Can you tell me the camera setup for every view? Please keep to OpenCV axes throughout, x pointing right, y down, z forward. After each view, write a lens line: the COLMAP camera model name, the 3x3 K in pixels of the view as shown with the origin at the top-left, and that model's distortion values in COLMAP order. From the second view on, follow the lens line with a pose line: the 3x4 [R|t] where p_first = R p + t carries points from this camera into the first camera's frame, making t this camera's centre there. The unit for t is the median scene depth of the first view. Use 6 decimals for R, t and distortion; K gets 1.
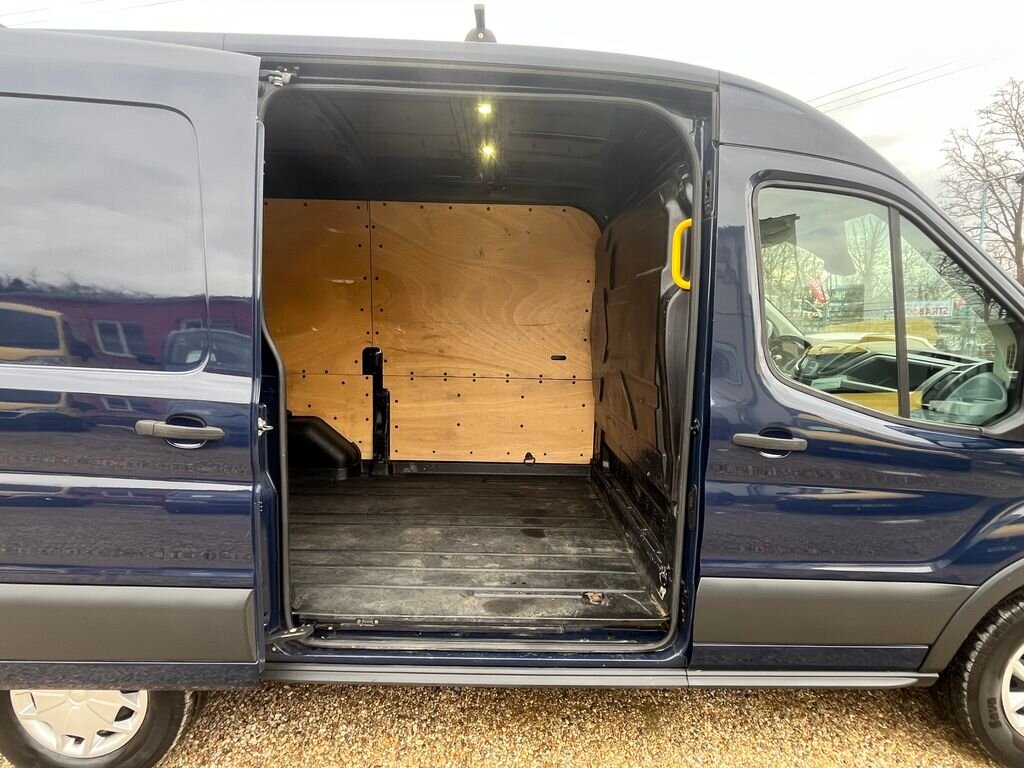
lens RADIAL K [[551.3, 0, 509.2], [0, 551.3, 383.8], [0, 0, 1]] dist [-0.001611, -0.000257]
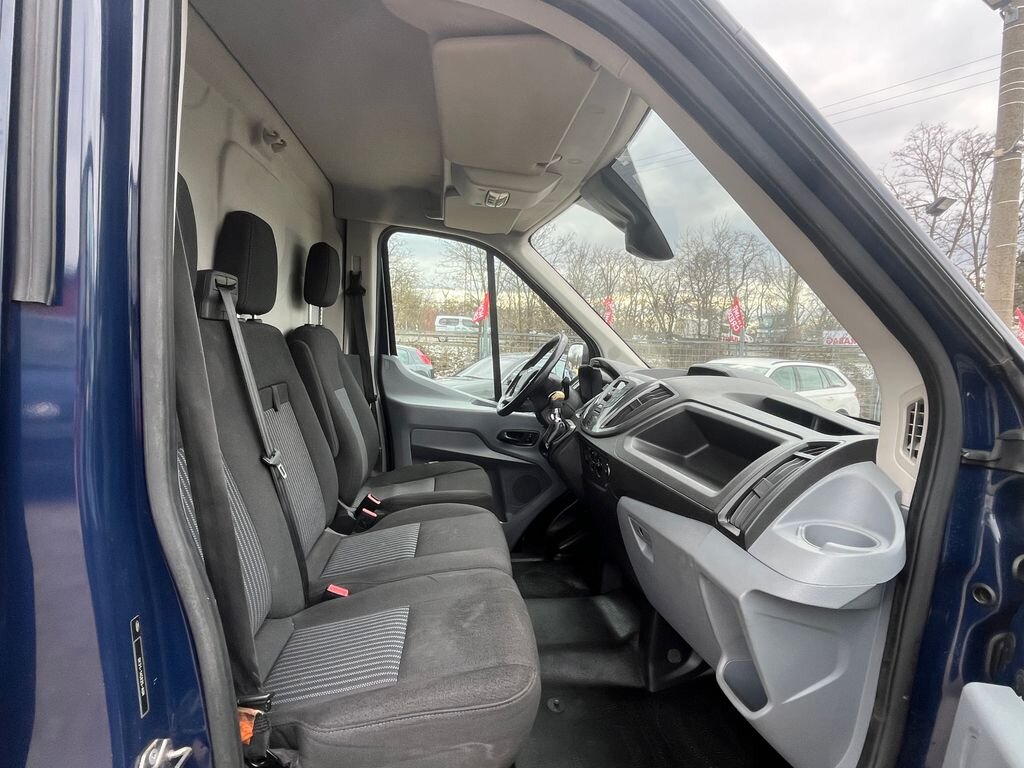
lens RADIAL K [[545.2, 0, 510.7], [0, 545.2, 385.9], [0, 0, 1]] dist [-0.002626, 0.000104]
pose [[0.995034, 0.030394, 0.094786, 0.504459], [-0.028258, 0.999317, -0.023797, -0.058115], [-0.095444, 0.021000, 0.995213, 0.550244]]
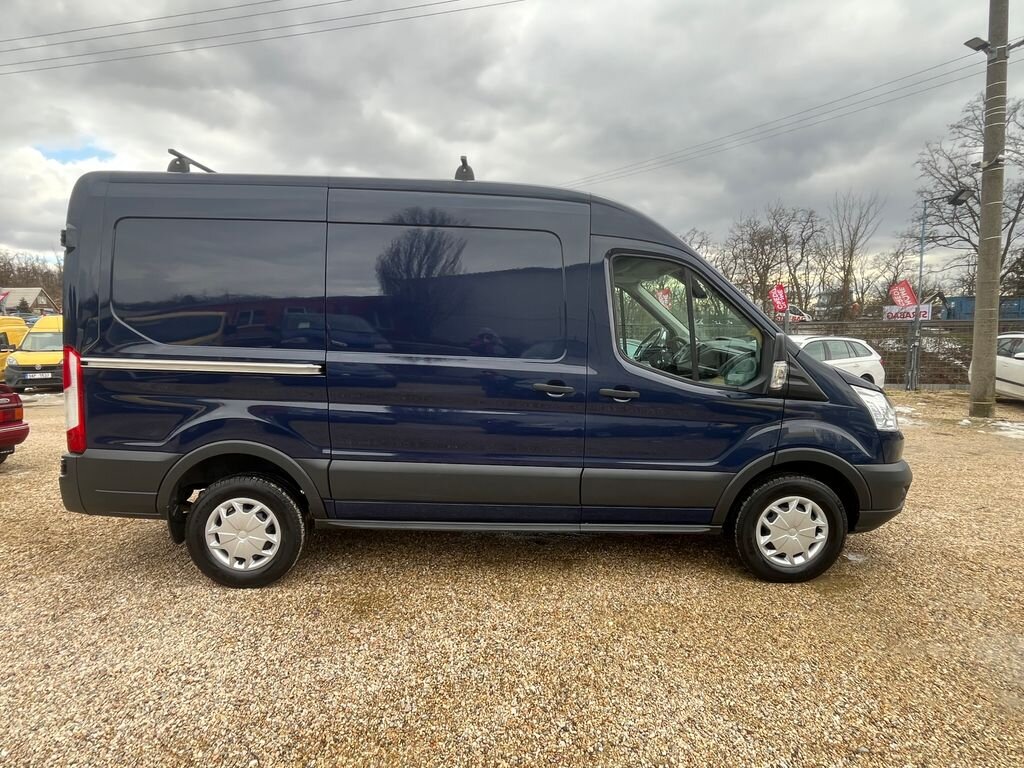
lens RADIAL K [[551.3, 0, 509.2], [0, 551.3, 383.8], [0, 0, 1]] dist [-0.001611, -0.000257]
pose [[0.999999, -0.001102, -0.001112, 0.084151], [0.001094, 0.999977, -0.006673, 0.069926], [0.001120, 0.006672, 0.999977, -0.705279]]
